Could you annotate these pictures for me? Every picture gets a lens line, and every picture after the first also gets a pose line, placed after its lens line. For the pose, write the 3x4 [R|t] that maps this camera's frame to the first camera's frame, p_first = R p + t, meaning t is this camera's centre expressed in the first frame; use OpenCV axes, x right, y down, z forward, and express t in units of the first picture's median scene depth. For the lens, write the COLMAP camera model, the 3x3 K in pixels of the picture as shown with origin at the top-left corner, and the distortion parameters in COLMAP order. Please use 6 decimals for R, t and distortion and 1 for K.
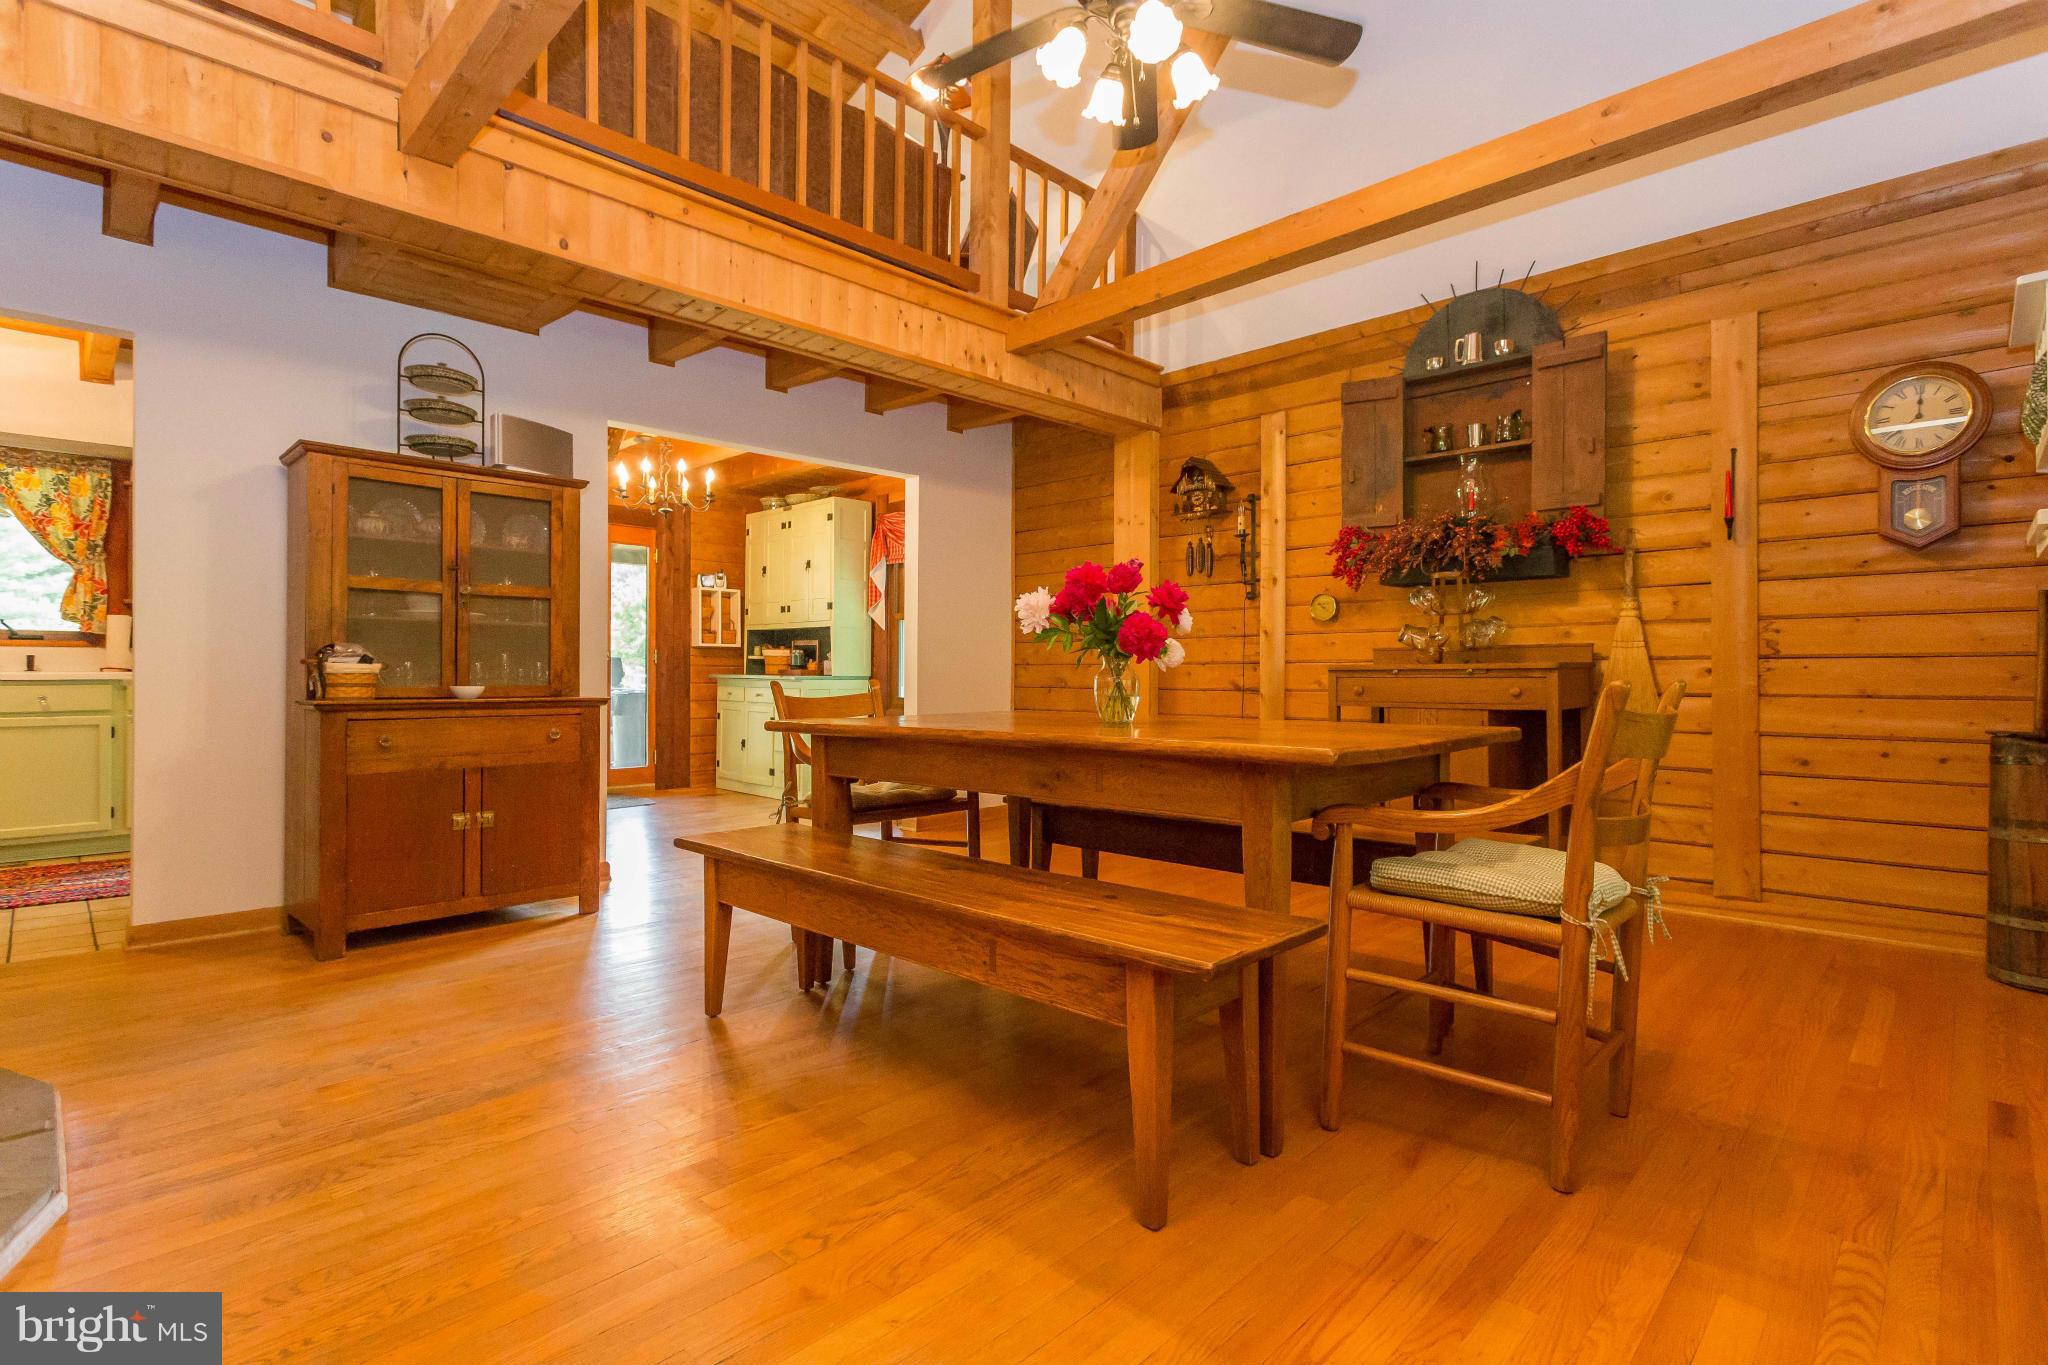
lens RADIAL K [[973.2, 0, 1020.0], [0, 973.2, 673.2], [0, 0, 1]] dist [-0.001040, 0.001778]
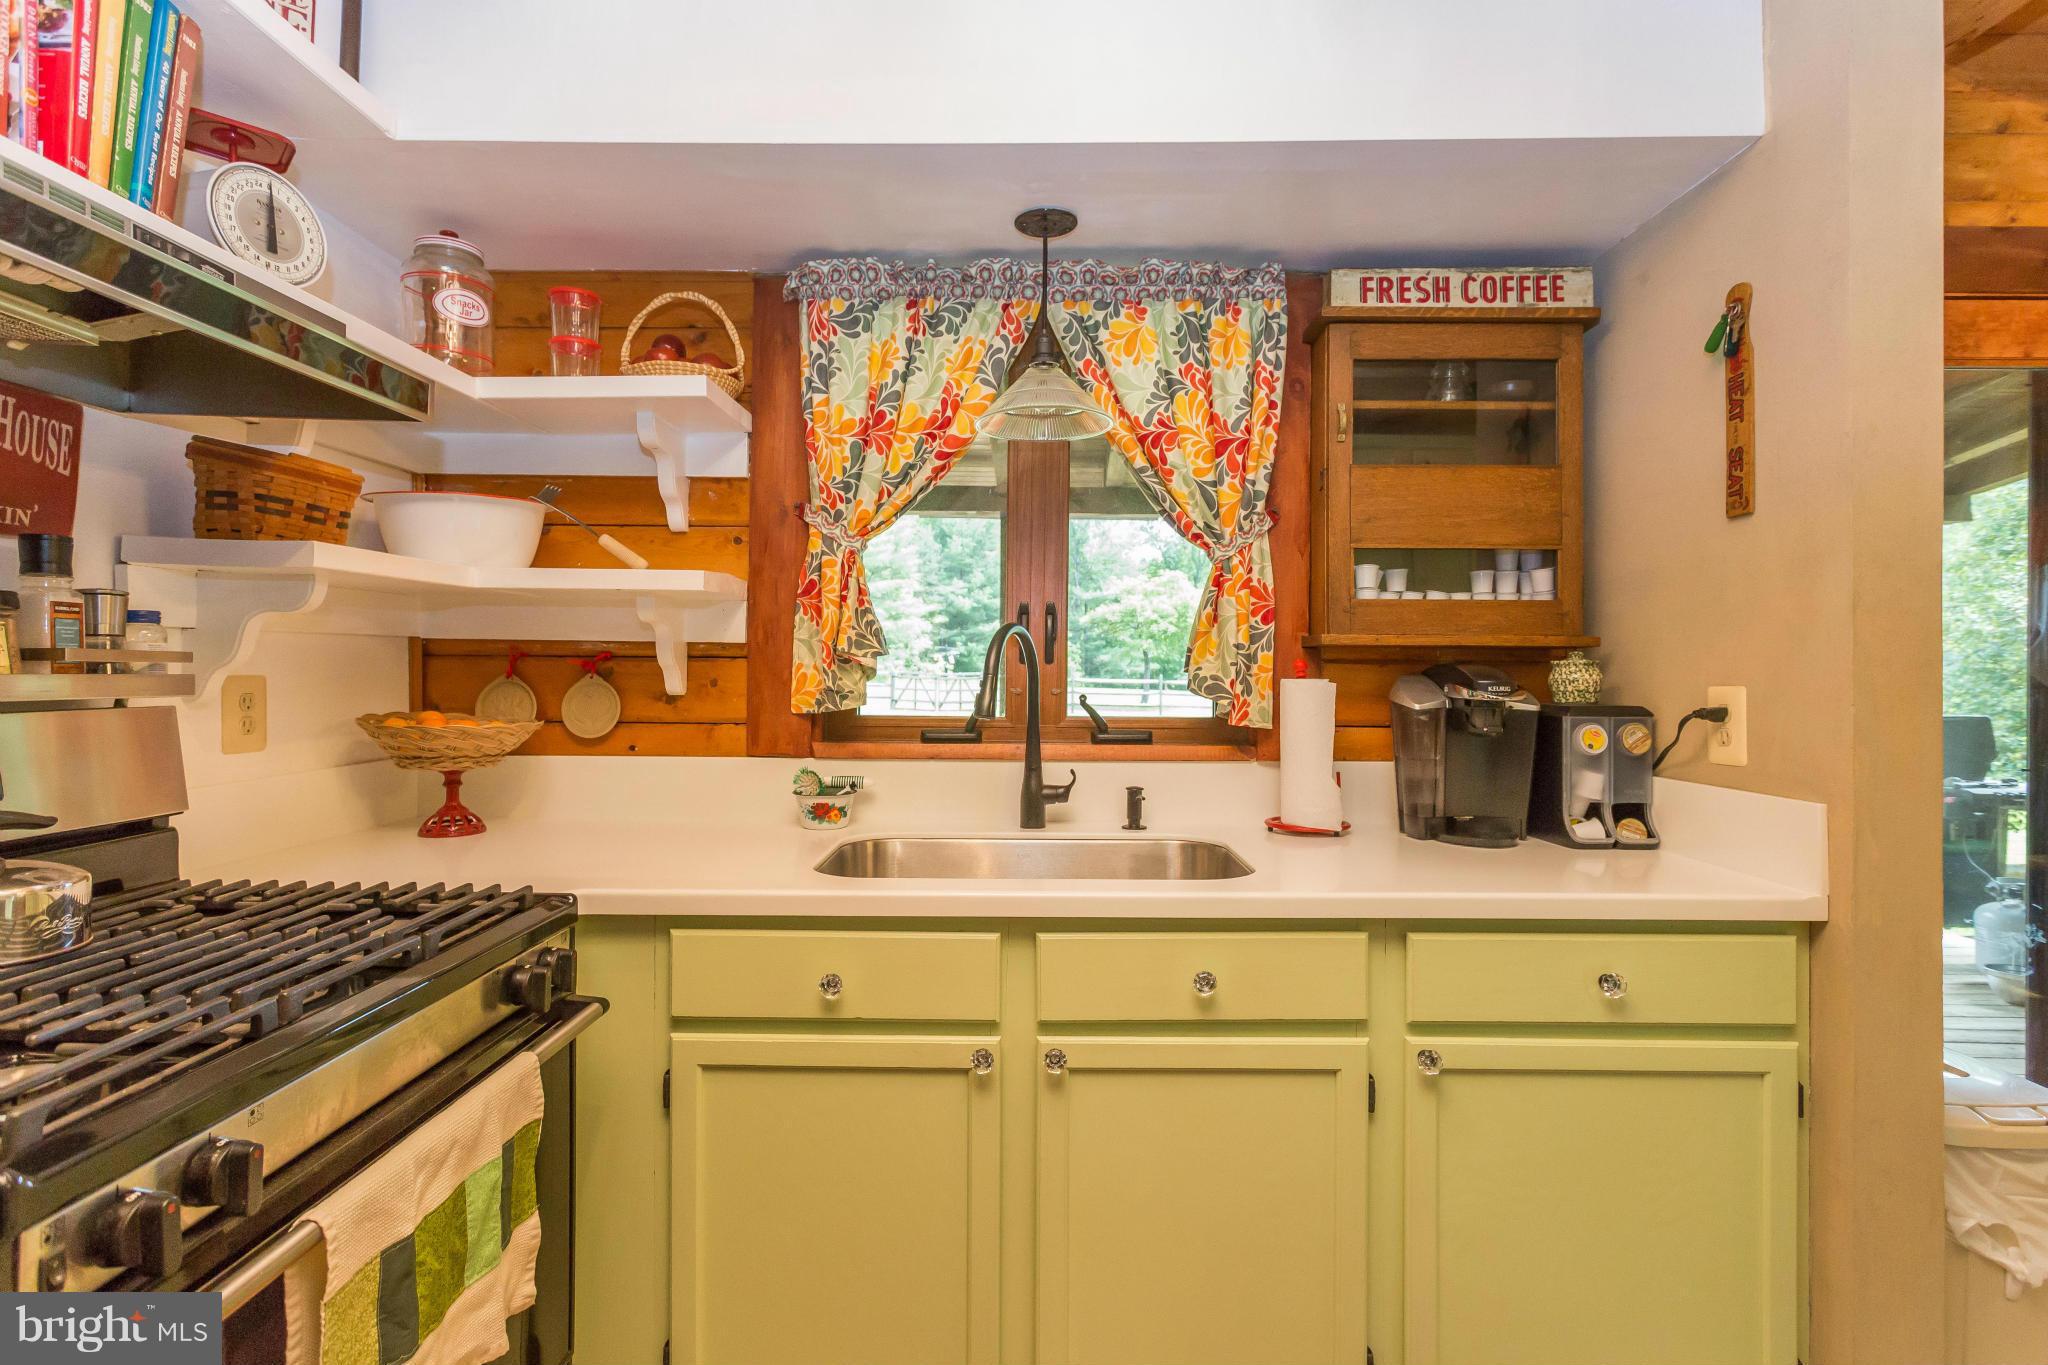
lens RADIAL K [[973.2, 0, 1025.6], [0, 973.2, 677.9], [0, 0, 1]] dist [-0.001040, 0.001778]
pose [[0.695413, -0.001818, -0.718608, -0.749289], [-0.003892, 0.999973, -0.006296, -0.057991], [0.718600, 0.007175, 0.695387, 0.682237]]
